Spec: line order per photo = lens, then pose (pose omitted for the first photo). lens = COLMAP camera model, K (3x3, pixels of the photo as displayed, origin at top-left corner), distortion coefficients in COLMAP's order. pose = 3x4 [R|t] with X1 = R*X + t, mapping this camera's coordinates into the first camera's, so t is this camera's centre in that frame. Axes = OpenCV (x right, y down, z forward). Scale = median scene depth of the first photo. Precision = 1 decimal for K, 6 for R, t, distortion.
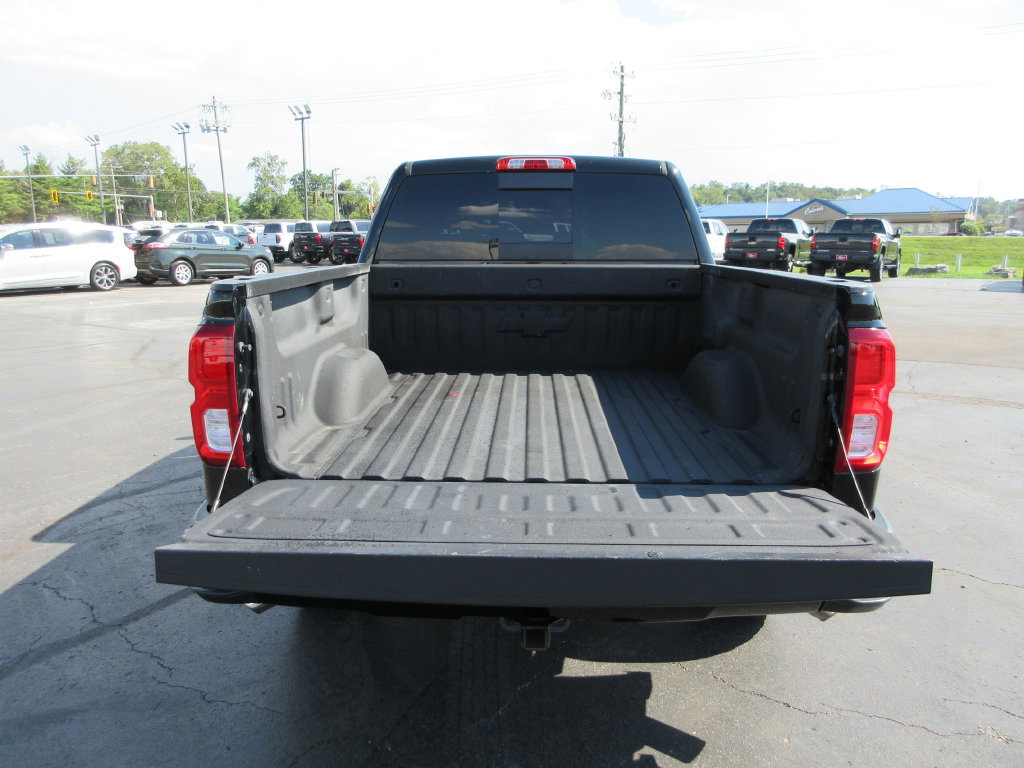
lens RADIAL K [[745.9, 0, 512.0], [0, 745.9, 384.0], [0, 0, 1]] dist [0.001128, -0.001606]
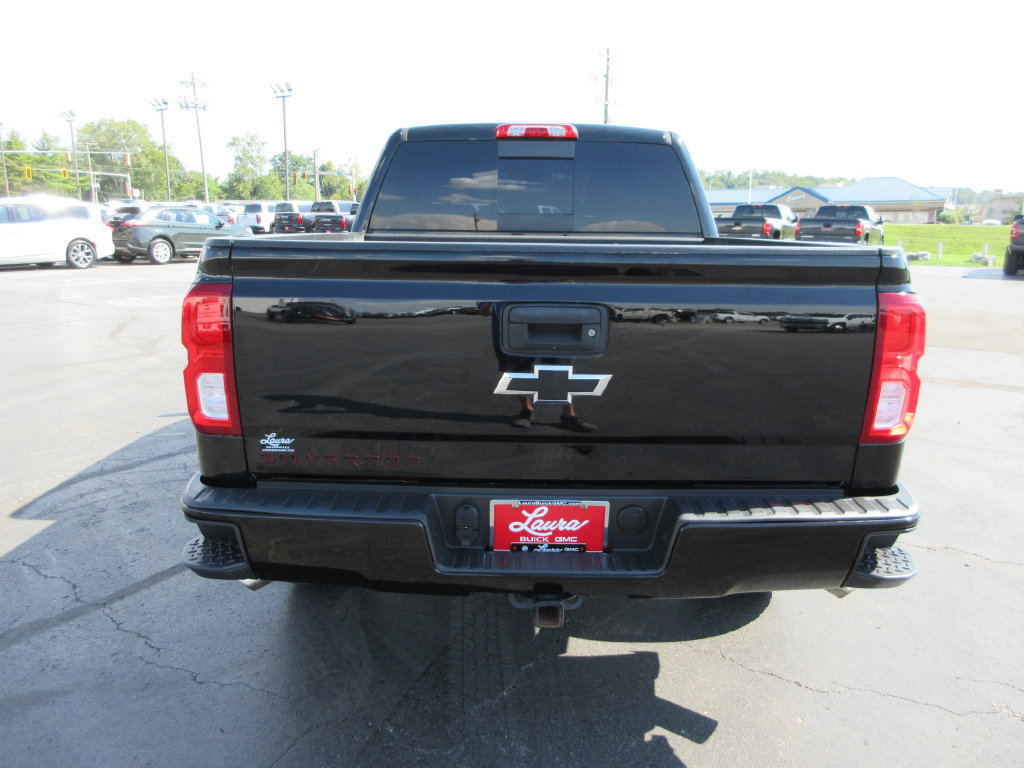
lens RADIAL K [[746.7, 0, 512.4], [0, 746.7, 381.0], [0, 0, 1]] dist [-0.002487, -0.001553]
pose [[0.999654, 0.007019, 0.025366, -0.021933], [-0.007432, 0.999841, 0.016229, 0.013656], [-0.025248, -0.016412, 0.999547, 0.026558]]
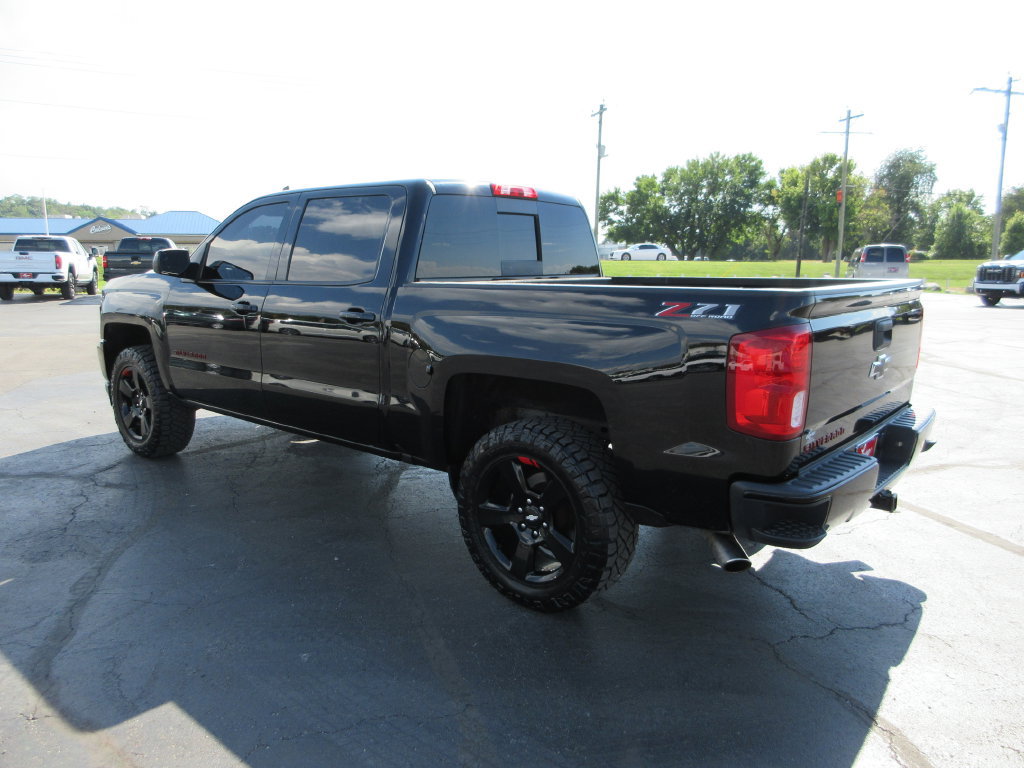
lens RADIAL K [[746.7, 0, 512.4], [0, 746.7, 381.0], [0, 0, 1]] dist [-0.002487, -0.001553]
pose [[0.619882, -0.122363, 0.775096, -0.896404], [0.145660, 0.988543, 0.039568, -0.055993], [-0.771058, 0.088373, 0.630603, 0.315541]]
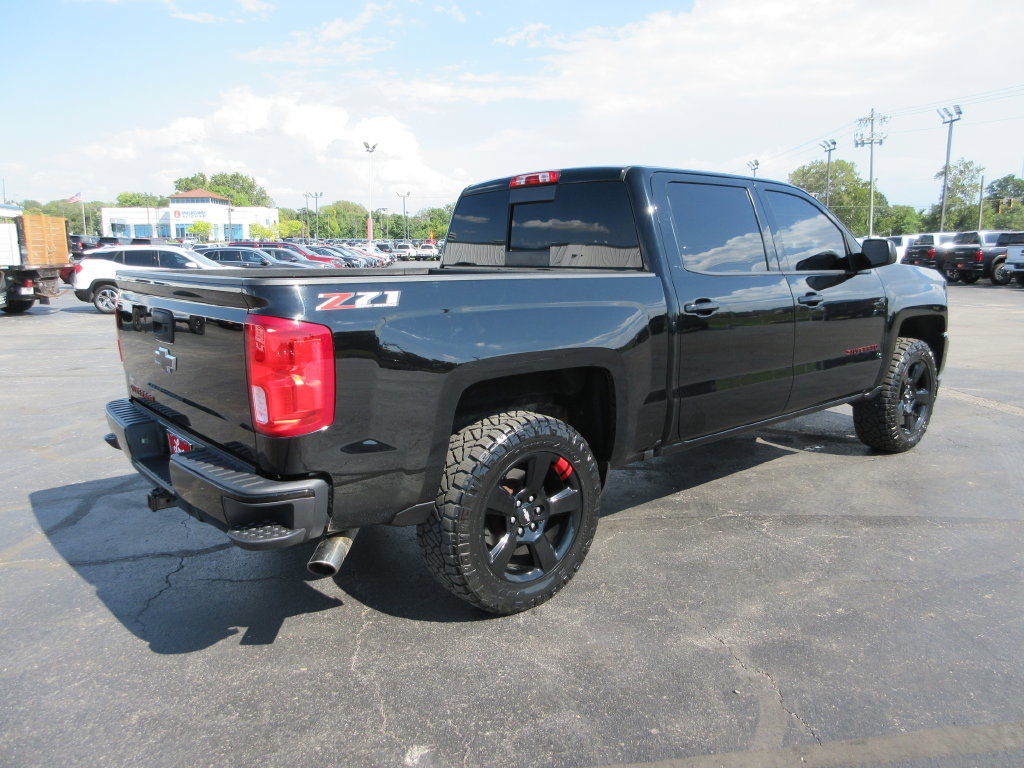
lens RADIAL K [[745.9, 0, 512.0], [0, 745.9, 384.0], [0, 0, 1]] dist [0.001128, -0.001606]
pose [[0.670130, 0.121704, -0.732198, 0.862632], [-0.136387, 0.989860, 0.039707, -0.035670], [0.729606, 0.073254, 0.679933, 0.252512]]
